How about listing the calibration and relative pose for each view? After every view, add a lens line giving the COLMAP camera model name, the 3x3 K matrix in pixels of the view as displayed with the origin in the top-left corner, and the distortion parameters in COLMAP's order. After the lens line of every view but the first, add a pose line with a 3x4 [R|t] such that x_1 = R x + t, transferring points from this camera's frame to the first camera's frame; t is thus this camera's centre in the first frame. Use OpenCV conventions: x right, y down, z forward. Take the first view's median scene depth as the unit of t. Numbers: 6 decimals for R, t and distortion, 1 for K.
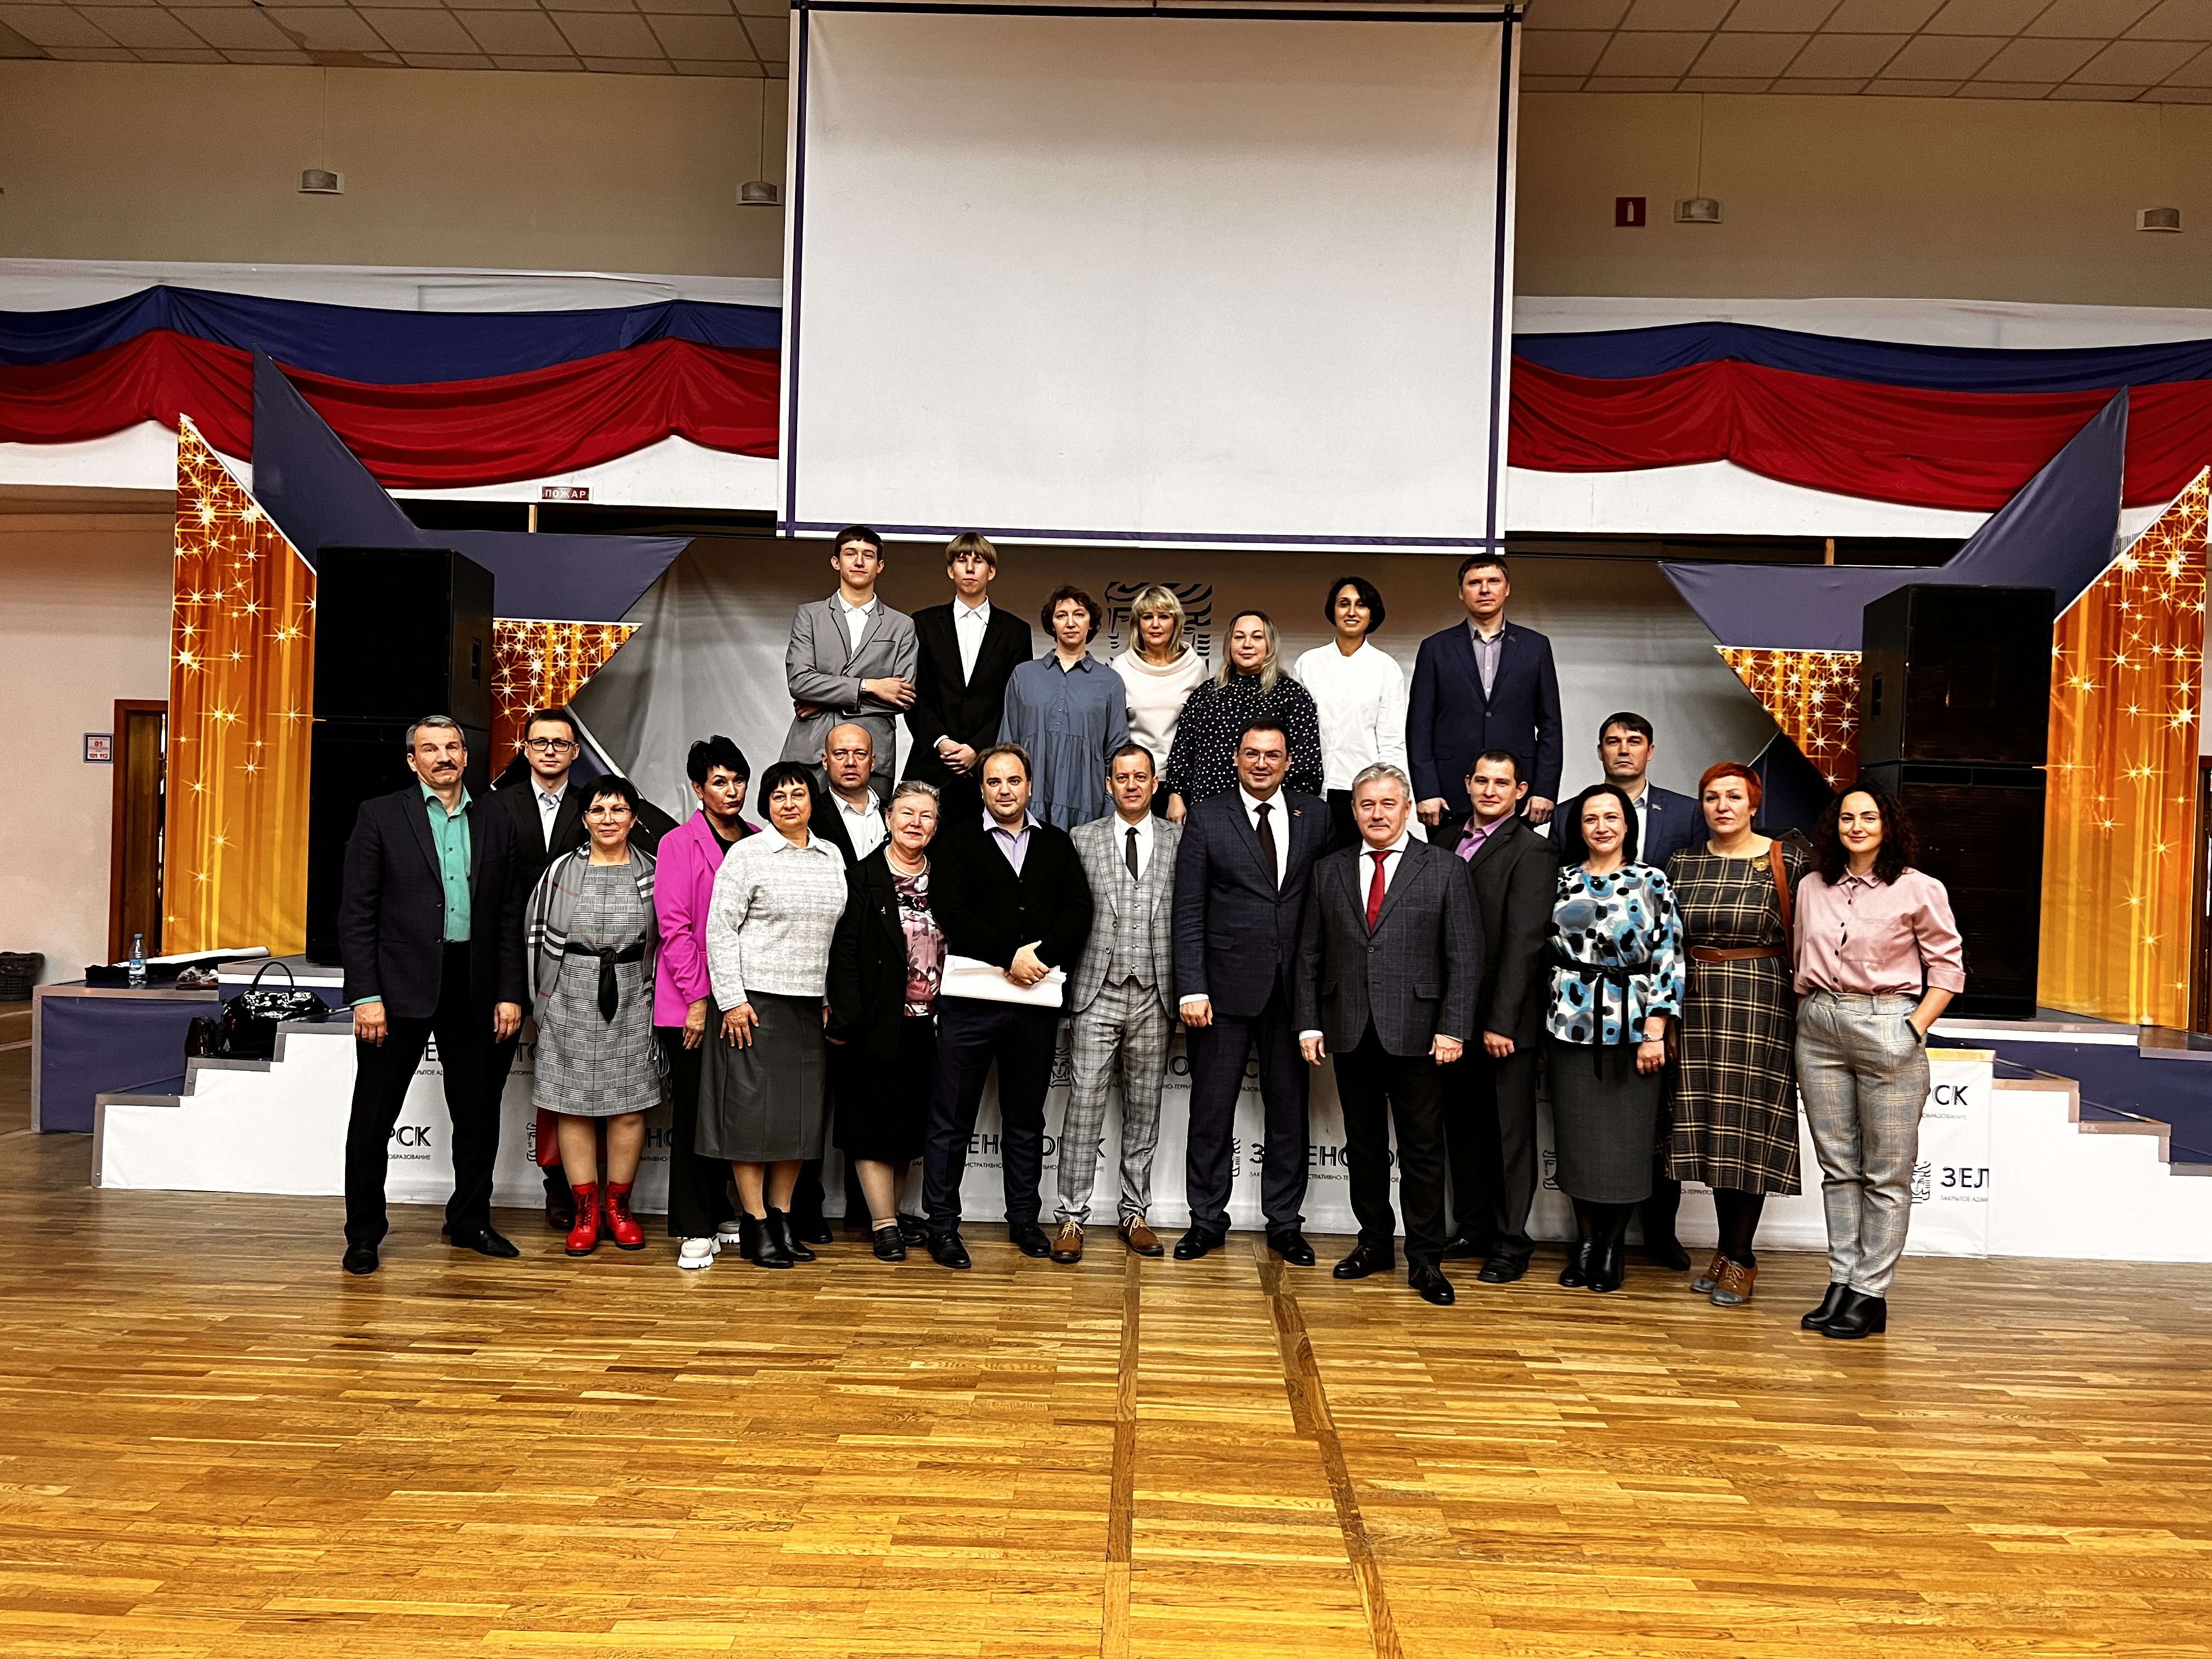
lens RADIAL K [[1645.7, 0, 1106.0], [0, 1645.7, 829.5], [0, 0, 1]] dist [0.003226, -0.001122]
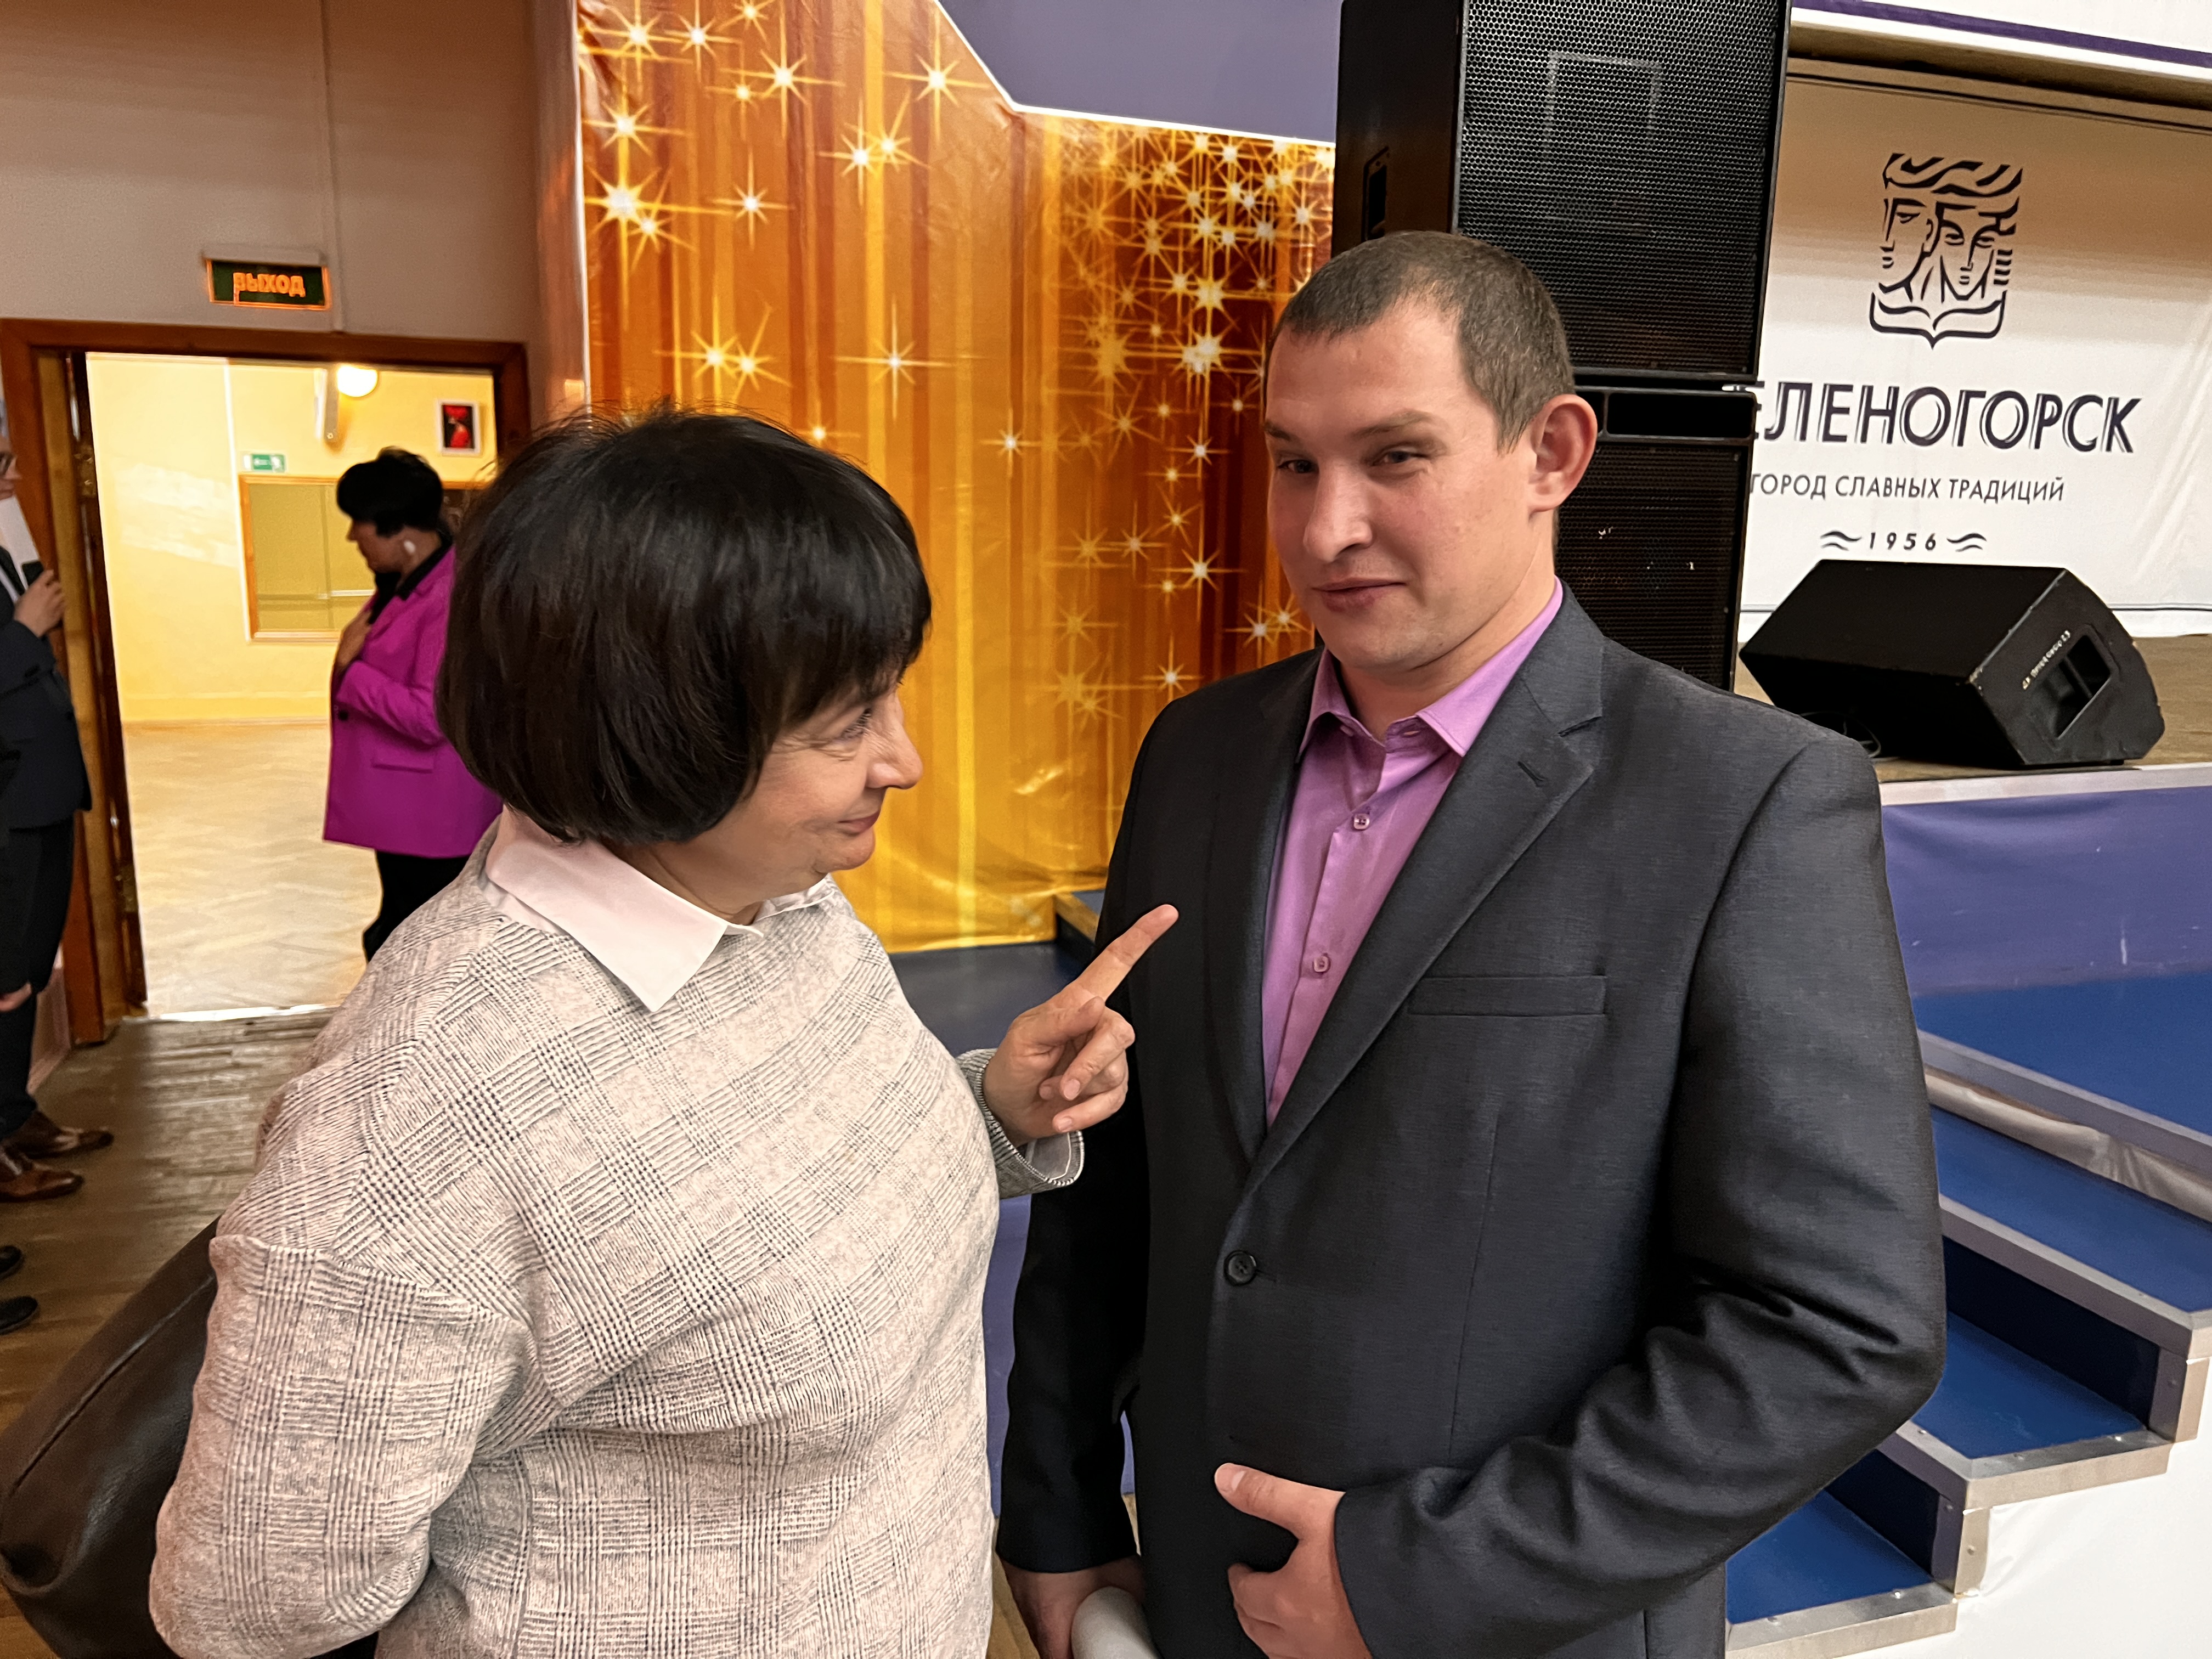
lens RADIAL K [[1685.1, 0, 1106.0], [0, 1685.1, 829.5], [0, 0, 1]] dist [-0.001952, -0.004603]
pose [[0.934749, -0.079841, 0.346221, -0.600131], [0.008545, 0.979196, 0.202738, -0.039972], [-0.355205, -0.186550, 0.915985, 0.573271]]
